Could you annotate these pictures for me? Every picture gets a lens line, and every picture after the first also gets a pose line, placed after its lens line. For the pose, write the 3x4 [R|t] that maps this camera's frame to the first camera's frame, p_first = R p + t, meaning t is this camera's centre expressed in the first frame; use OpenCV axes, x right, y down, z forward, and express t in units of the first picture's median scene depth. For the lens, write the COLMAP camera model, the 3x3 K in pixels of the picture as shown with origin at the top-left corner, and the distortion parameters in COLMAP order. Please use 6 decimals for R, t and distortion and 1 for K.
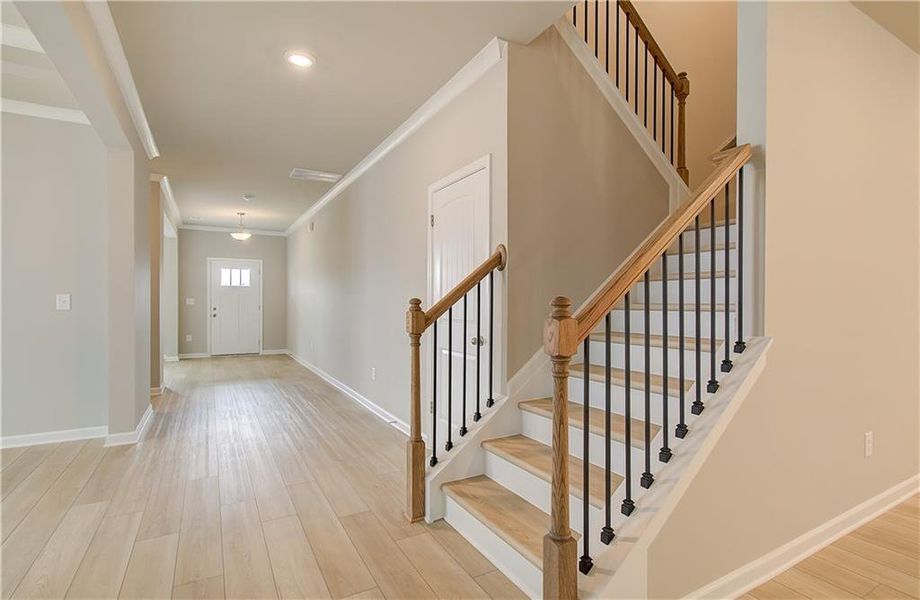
lens RADIAL K [[436.2, 0, 500.5], [0, 436.2, 299.5], [0, 0, 1]] dist [-0.022111, 0.000186]
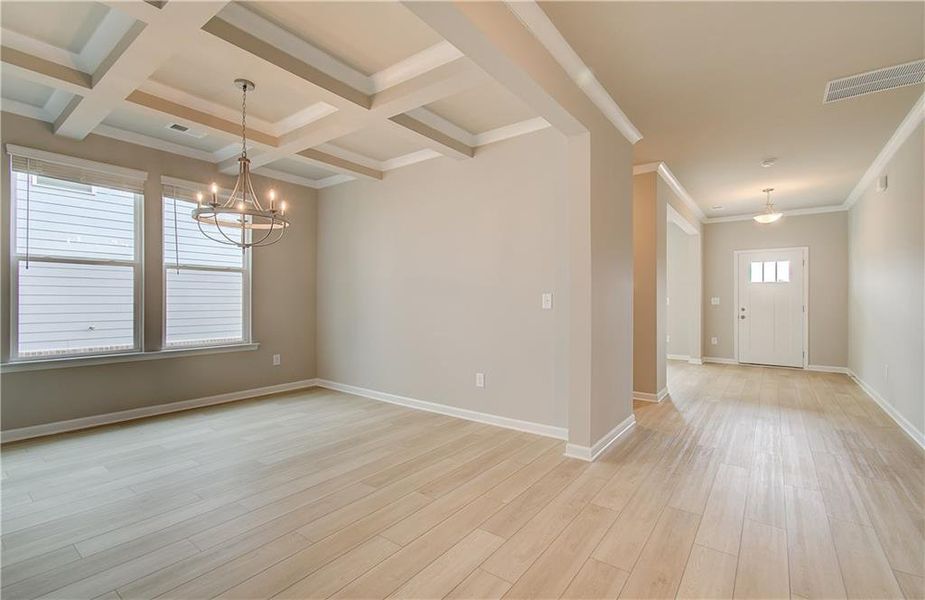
lens RADIAL K [[428.3, 0, 441.0], [0, 428.3, 300.3], [0, 0, 1]] dist [-0.000047, 0.000269]
pose [[0.319140, -0.002271, -0.947705, -0.071114], [0.004584, 0.999989, -0.000853, 0.002074], [0.947696, -0.004072, 0.319147, 0.268771]]
